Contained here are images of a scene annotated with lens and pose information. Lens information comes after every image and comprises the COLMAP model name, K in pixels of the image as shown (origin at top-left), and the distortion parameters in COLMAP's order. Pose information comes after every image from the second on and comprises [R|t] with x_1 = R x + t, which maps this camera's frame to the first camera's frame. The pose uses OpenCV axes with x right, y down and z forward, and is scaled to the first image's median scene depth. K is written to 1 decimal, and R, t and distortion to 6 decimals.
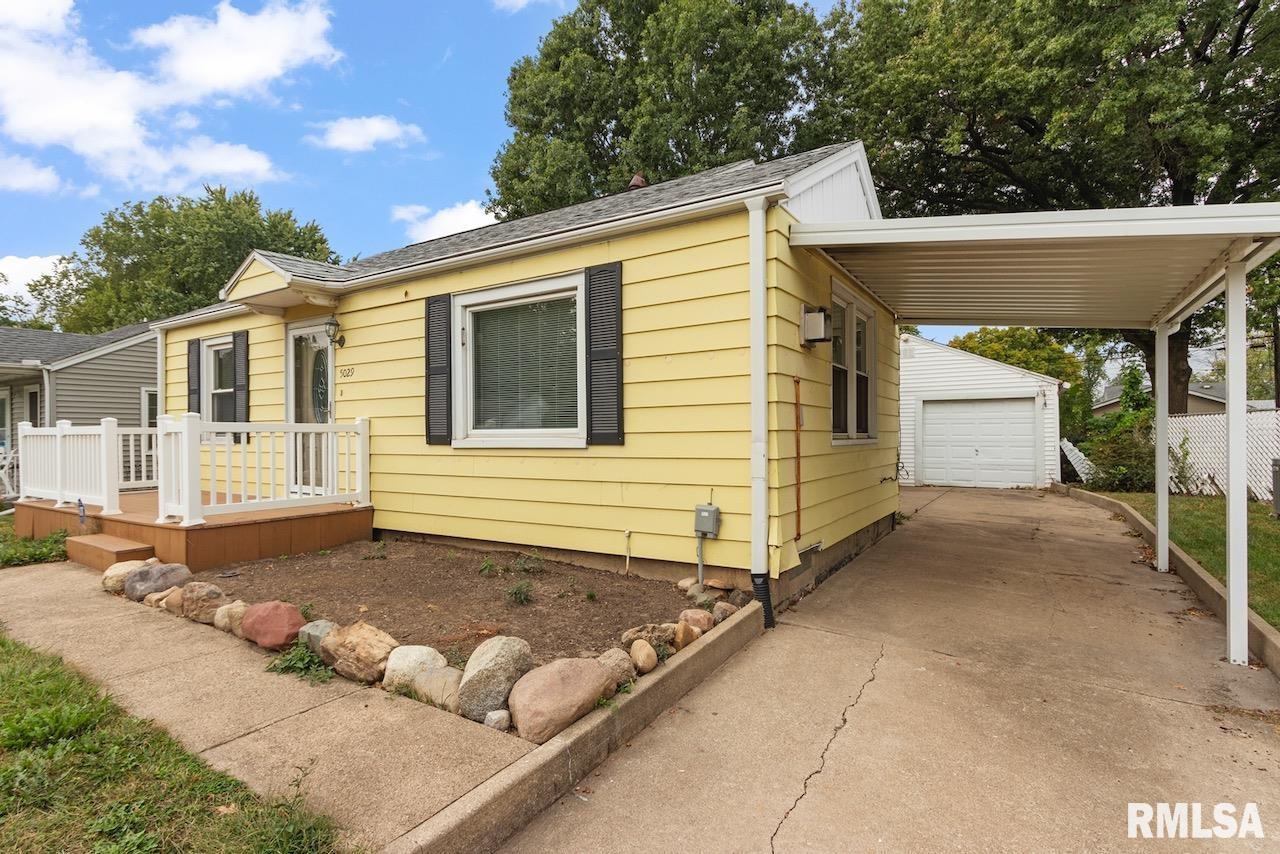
lens RADIAL K [[627.1, 0, 648.4], [0, 627.1, 417.9], [0, 0, 1]] dist [0.001002, -0.001584]
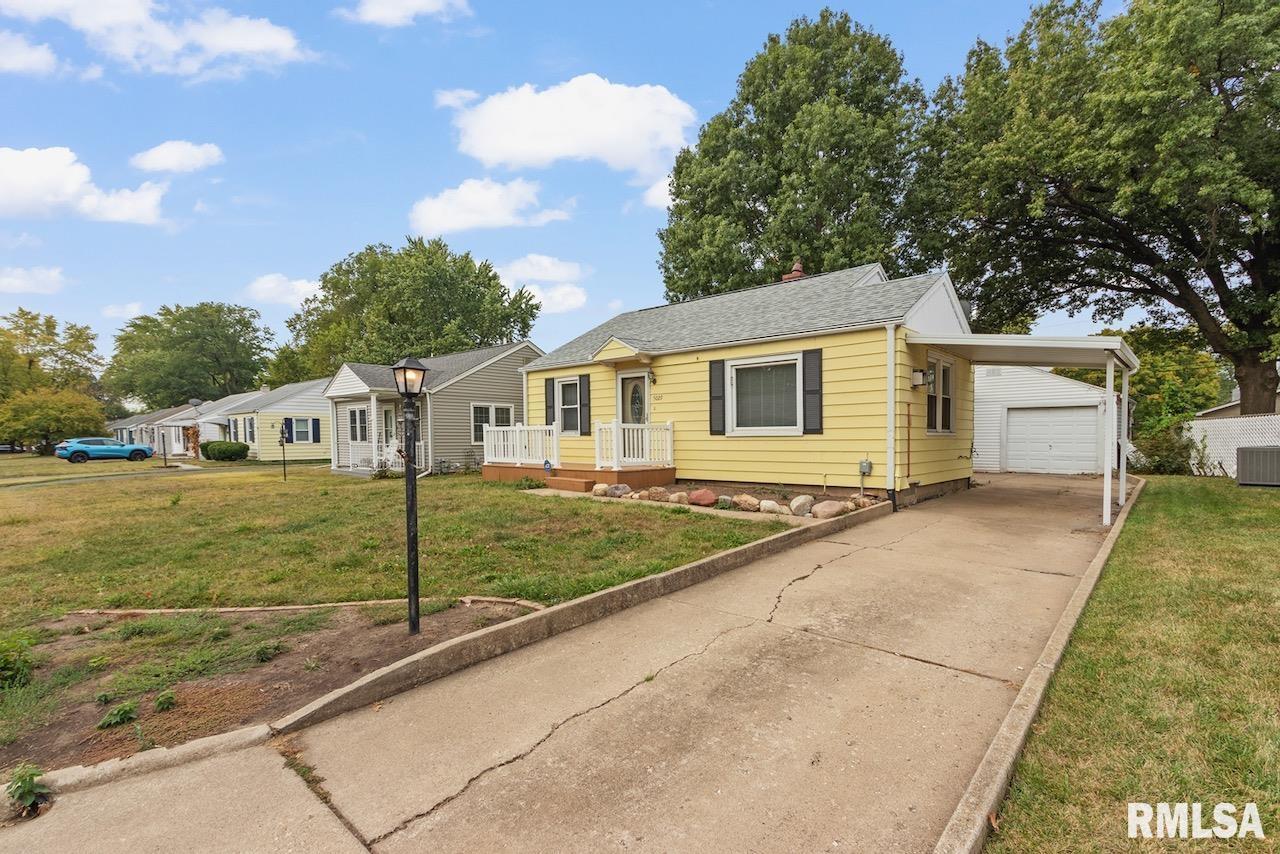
lens RADIAL K [[596.7, 0, 644.0], [0, 596.7, 436.7], [0, 0, 1]] dist [0.008064, -0.001019]
pose [[0.984652, 0.003479, -0.174493, -0.228501], [0.000929, 0.999683, 0.025173, 0.000386], [0.174526, -0.024949, 0.984337, -0.900632]]
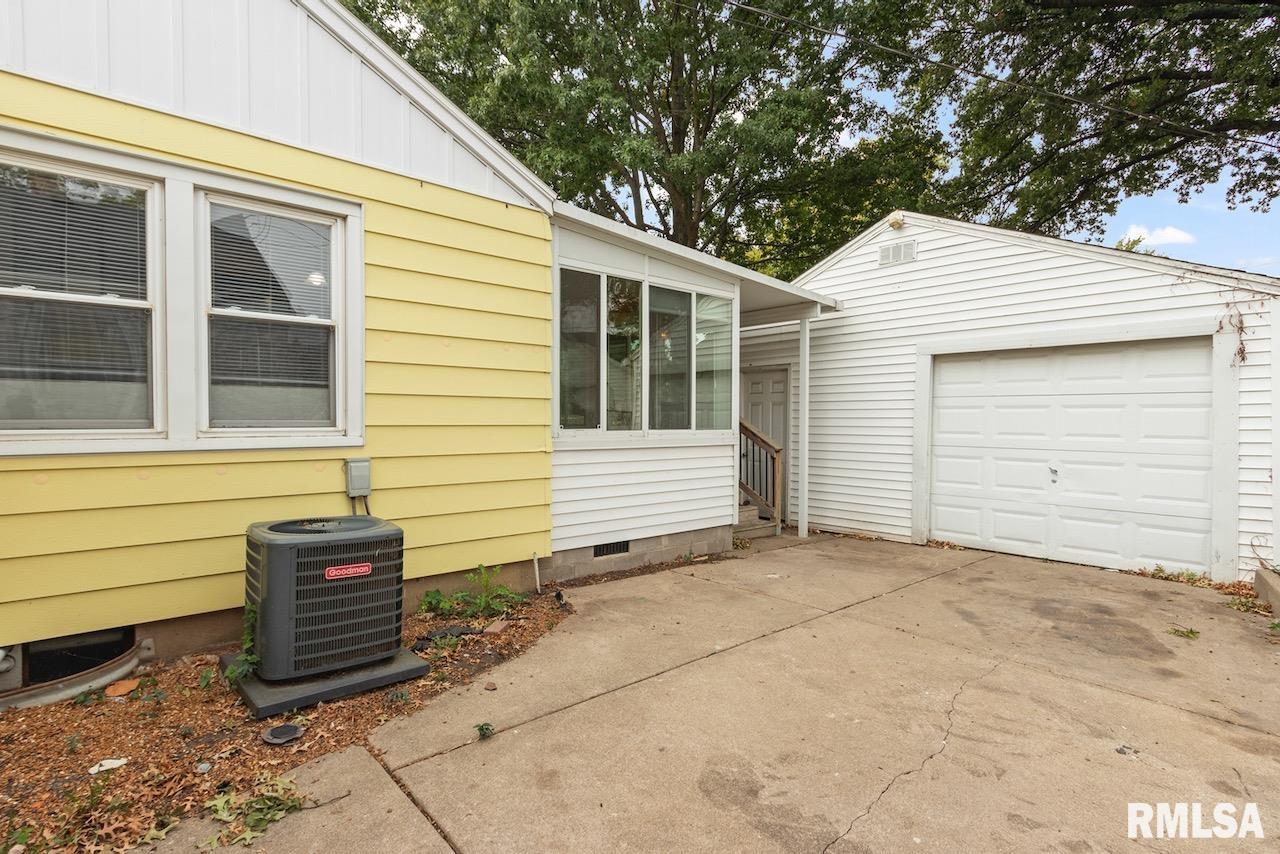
lens RADIAL K [[627.1, 0, 648.3], [0, 627.1, 417.0], [0, 0, 1]] dist [0.001002, -0.001584]
pose [[0.957014, 0.008630, -0.289912, 0.886463], [-0.002698, 0.999779, 0.020856, 0.017905], [0.290028, -0.019177, 0.956826, 1.199746]]
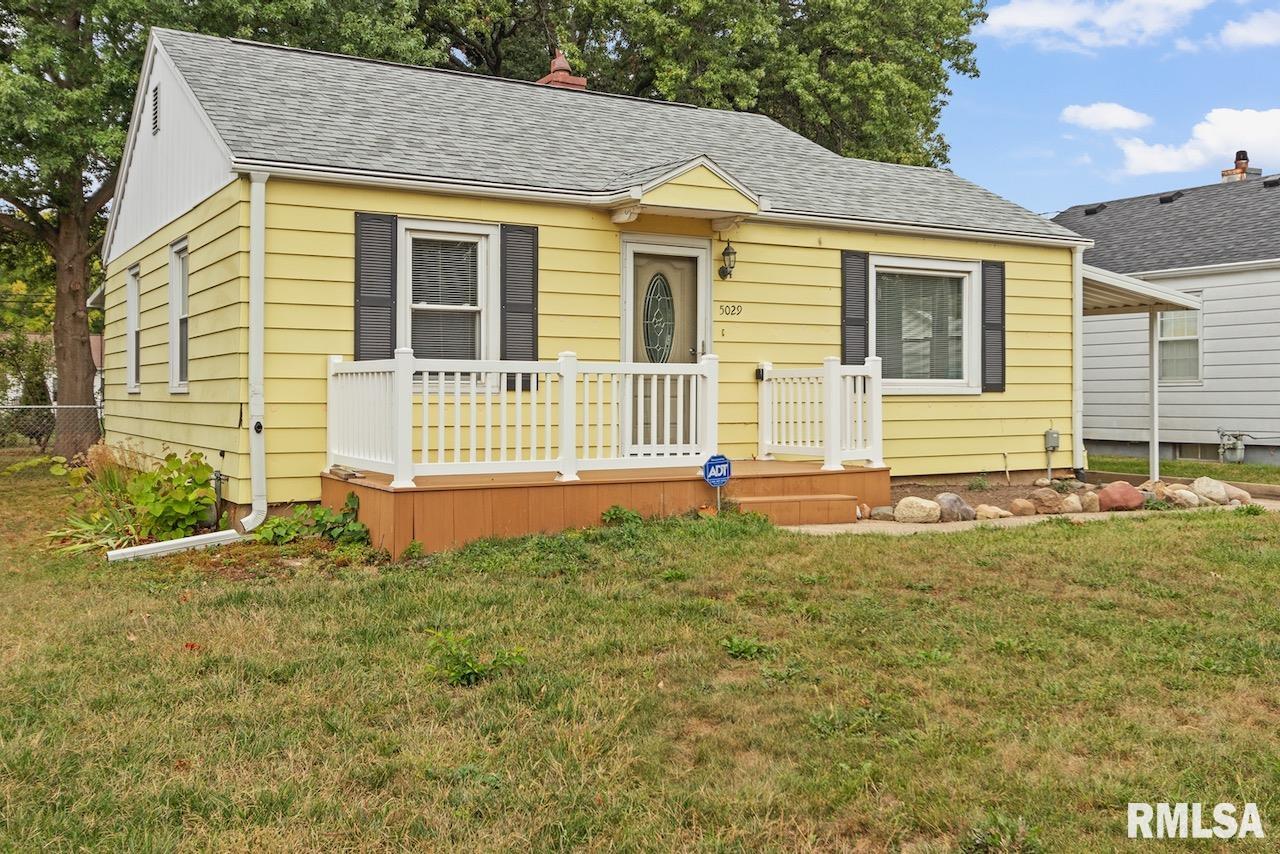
lens RADIAL K [[1209.9, 0, 623.7], [0, 1209.9, 364.8], [0, 0, 1]] dist [-0.002379, 0.000000]
pose [[0.478892, 0.031597, 0.877305, -2.267069], [-0.024746, 0.999441, -0.022488, 0.051318], [-0.877525, -0.010940, 0.479406, 0.360009]]
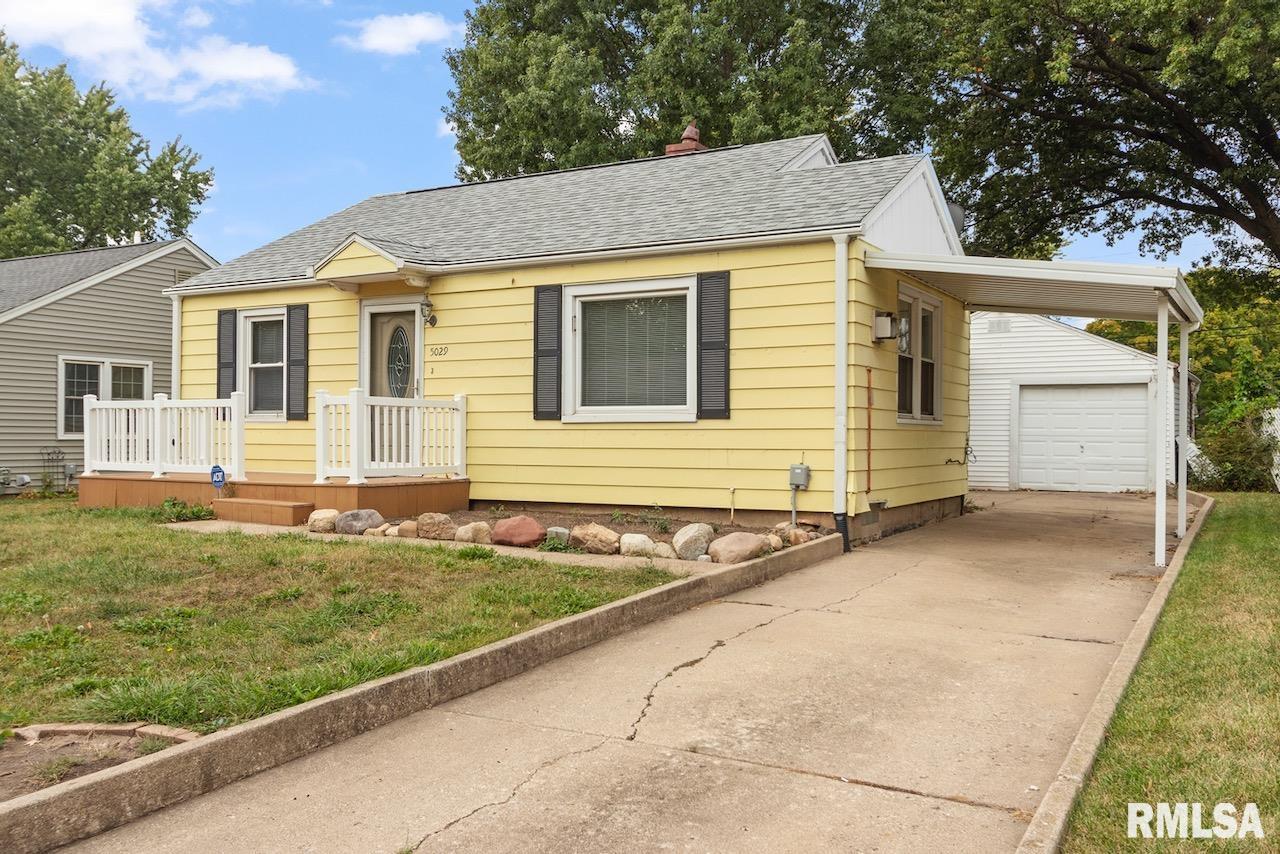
lens RADIAL K [[1080.2, 0, 660.8], [0, 1080.2, 392.8], [0, 0, 1]] dist [0.005319, 0.013073]
pose [[0.998754, 0.013804, 0.047959, -0.222566], [-0.013139, 0.999813, -0.014164, 0.019095], [-0.048146, 0.013516, 0.998749, -0.898380]]
